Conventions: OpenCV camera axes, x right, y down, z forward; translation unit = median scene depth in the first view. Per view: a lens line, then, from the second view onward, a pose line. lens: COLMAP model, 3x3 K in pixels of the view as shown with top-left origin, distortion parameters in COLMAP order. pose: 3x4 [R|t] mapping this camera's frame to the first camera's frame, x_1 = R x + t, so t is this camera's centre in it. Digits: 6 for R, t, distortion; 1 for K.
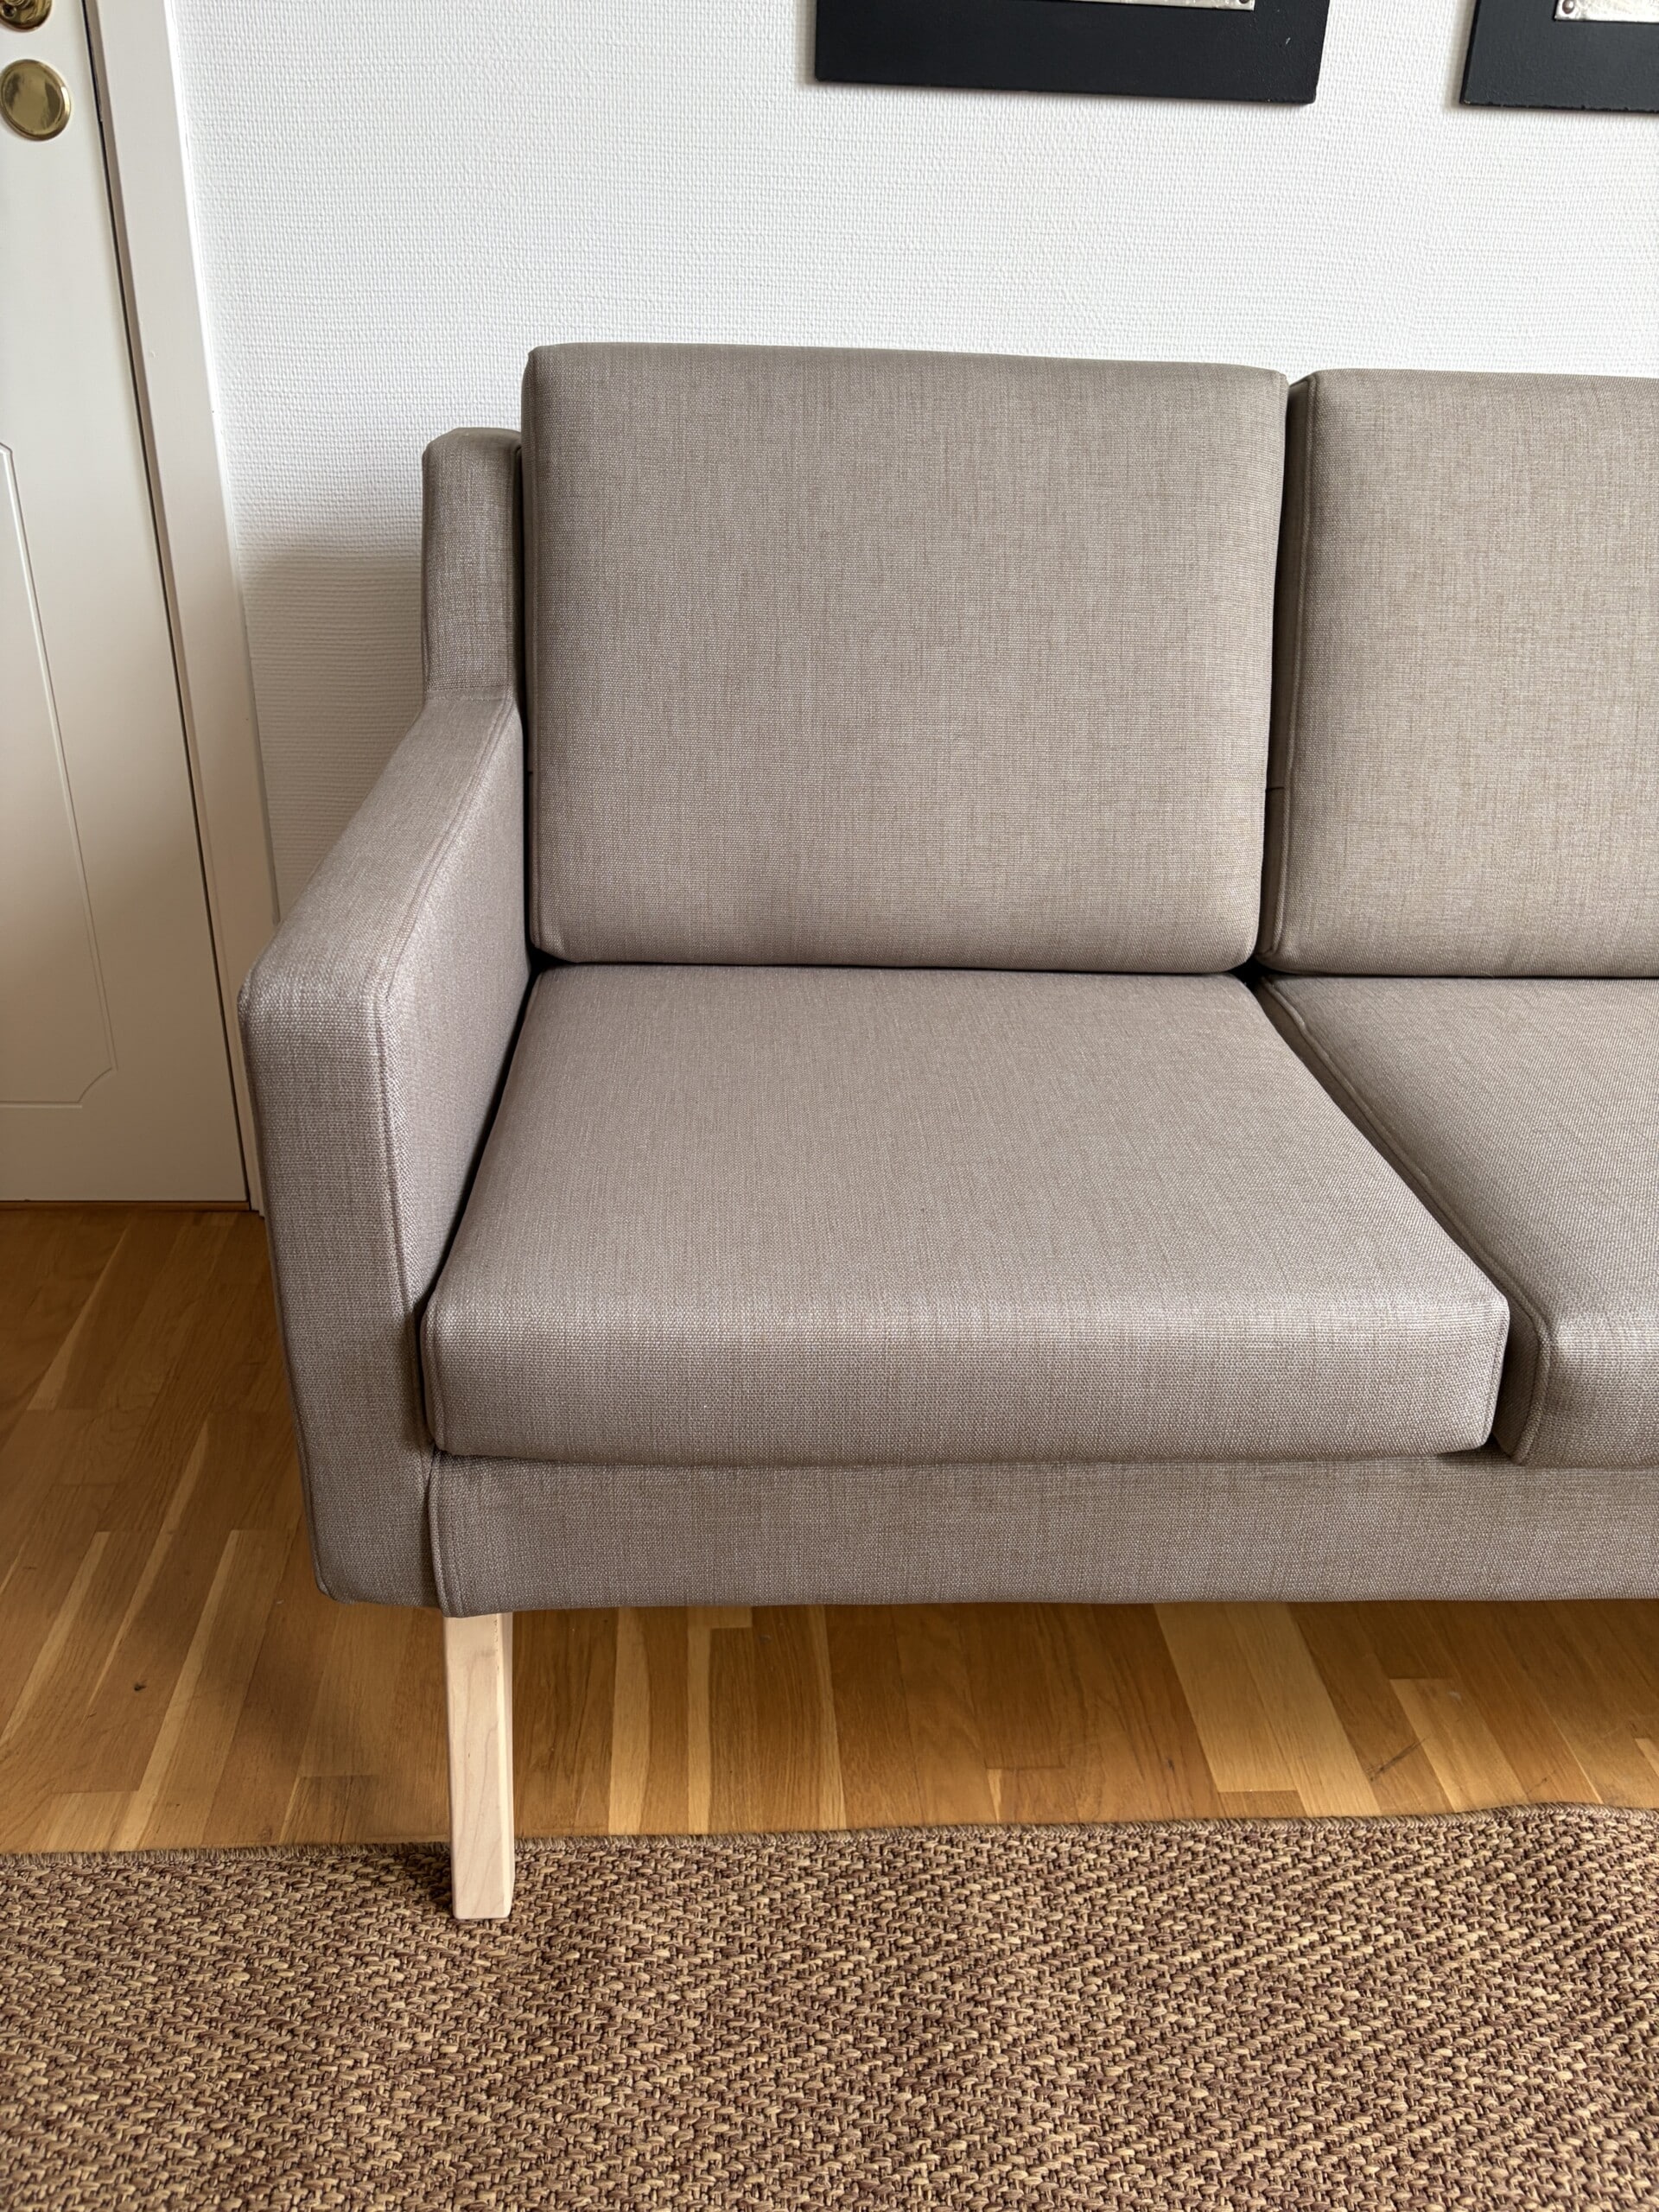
lens RADIAL K [[1690.7, 0, 807.9], [0, 1690.7, 1095.2], [0, 0, 1]] dist [0.039255, -0.045466]
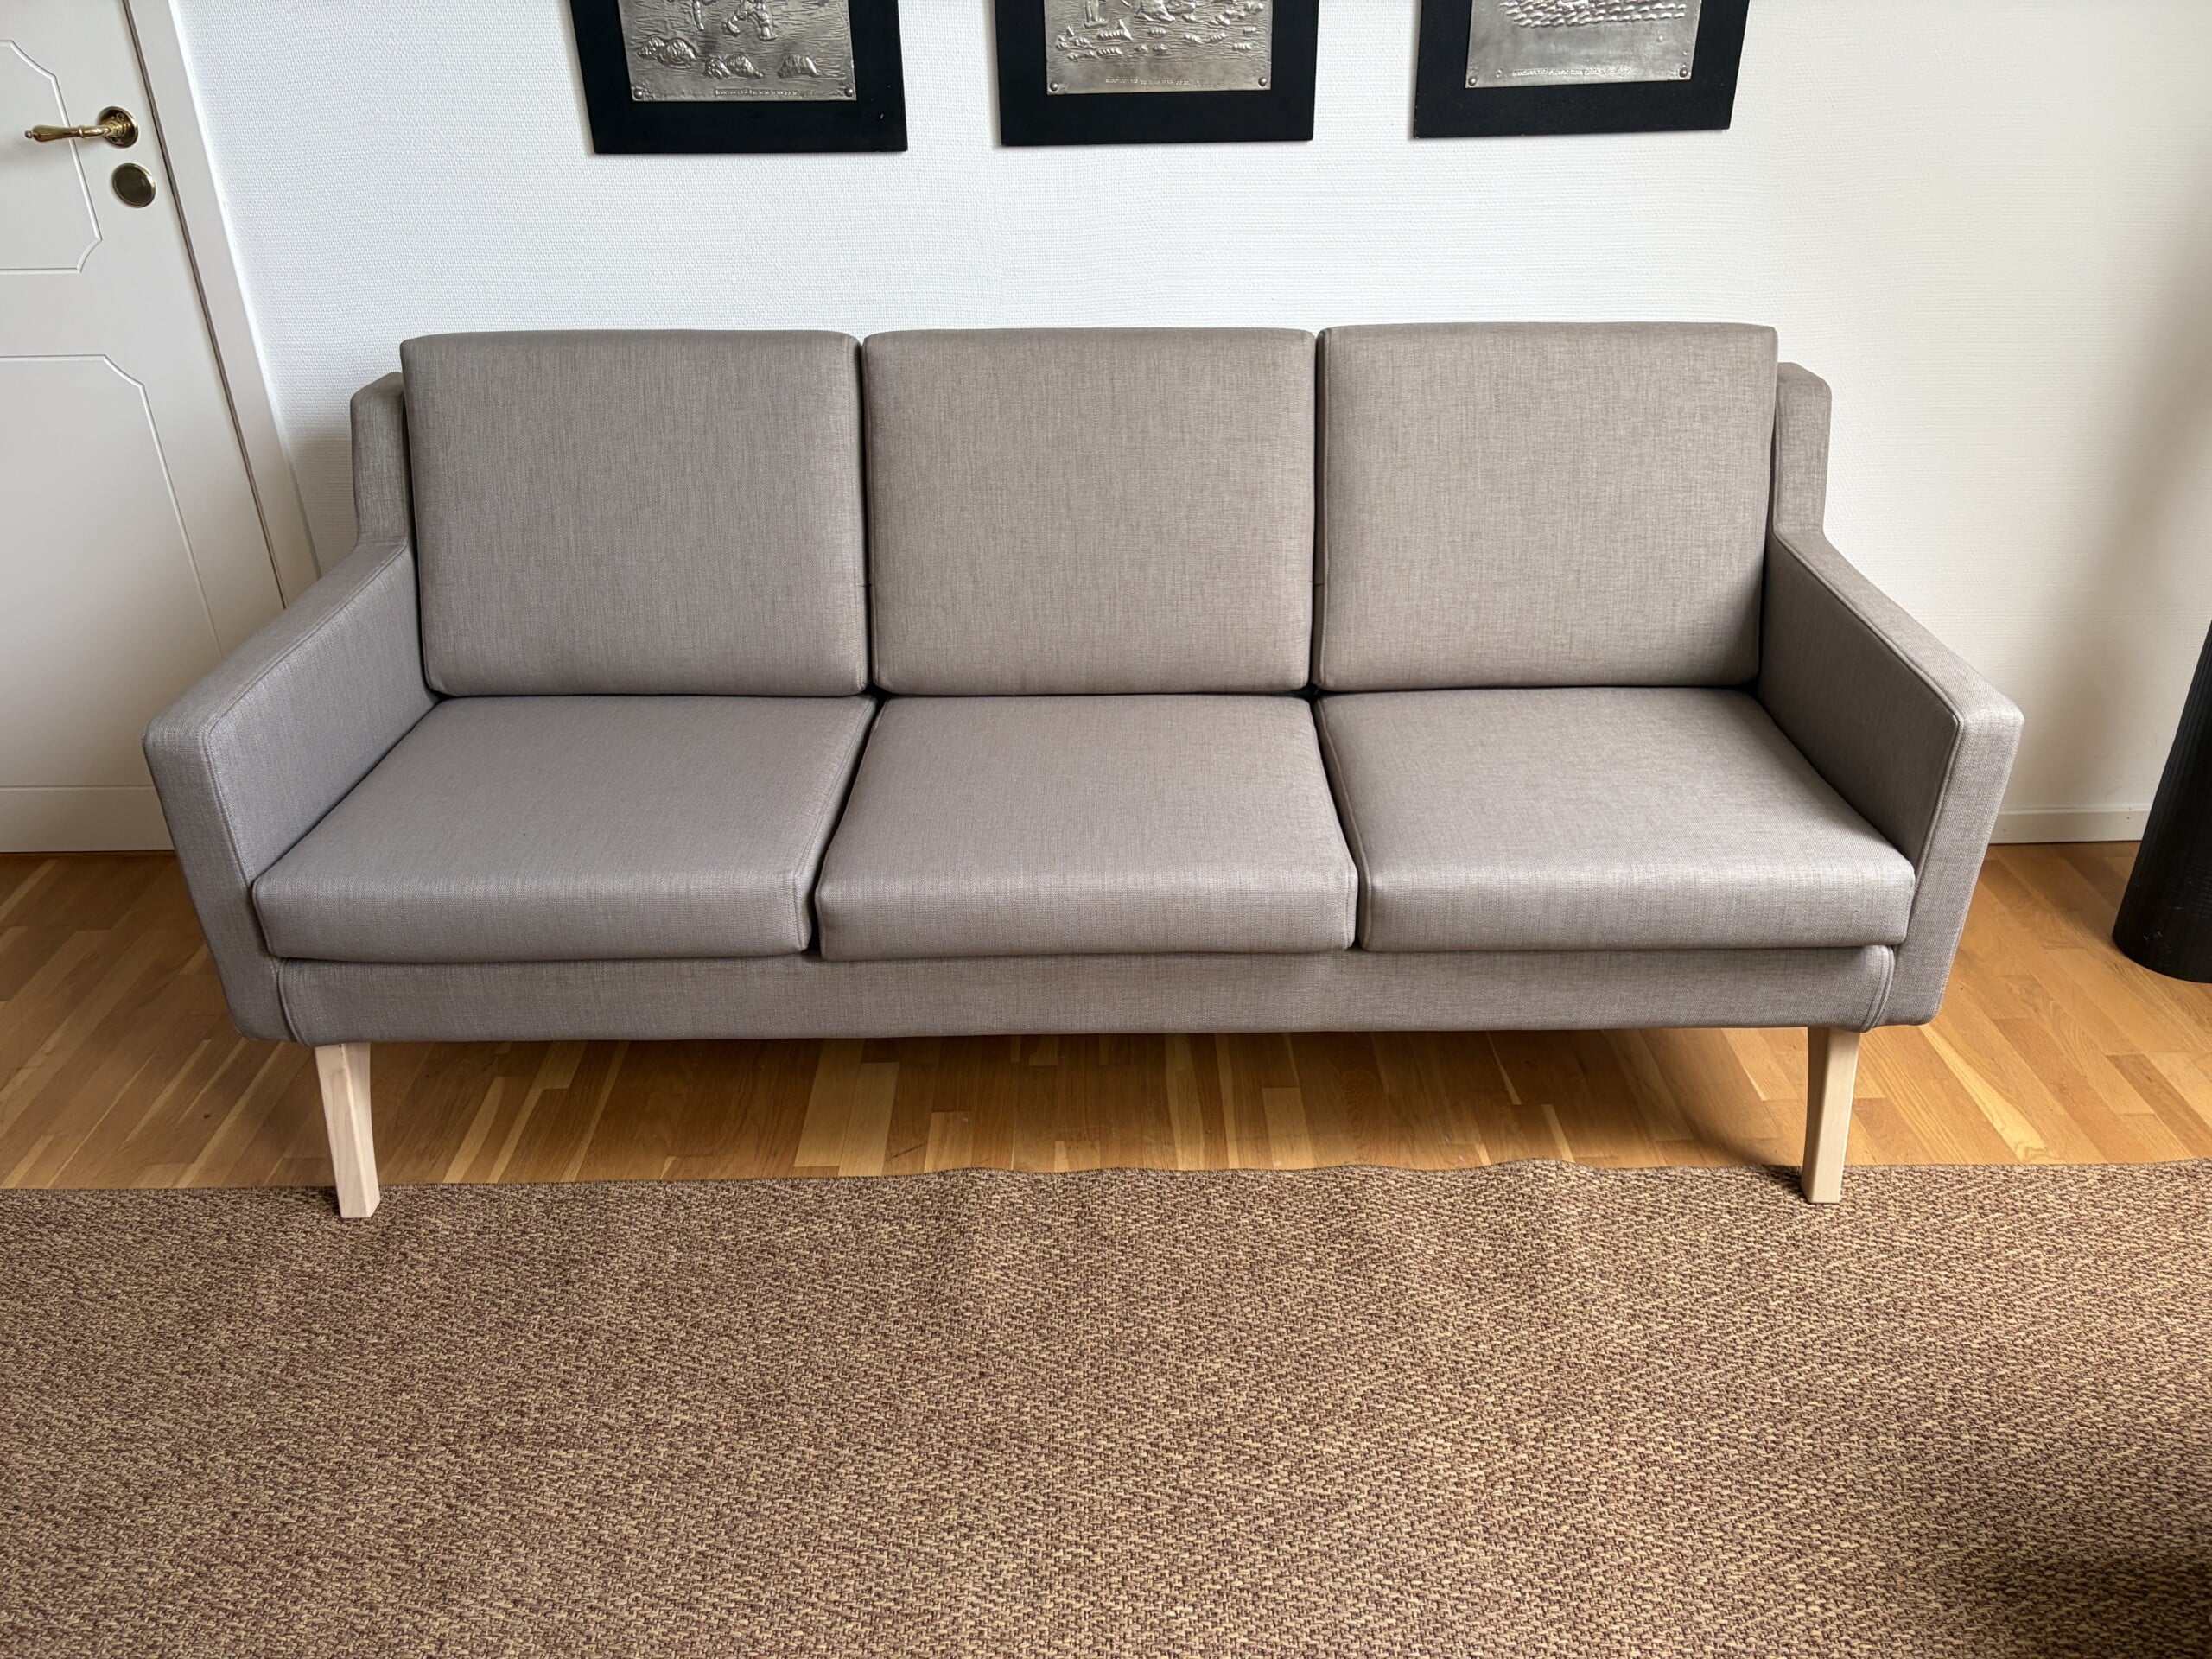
lens RADIAL K [[1690.7, 0, 1118.1], [0, 1690.7, 826.5], [0, 0, 1]] dist [0.039255, -0.045466]
pose [[0.997786, -0.014992, -0.064799, 0.672080], [0.017286, 0.999238, 0.034986, 0.002140], [0.064225, -0.036029, 0.997285, -0.693594]]
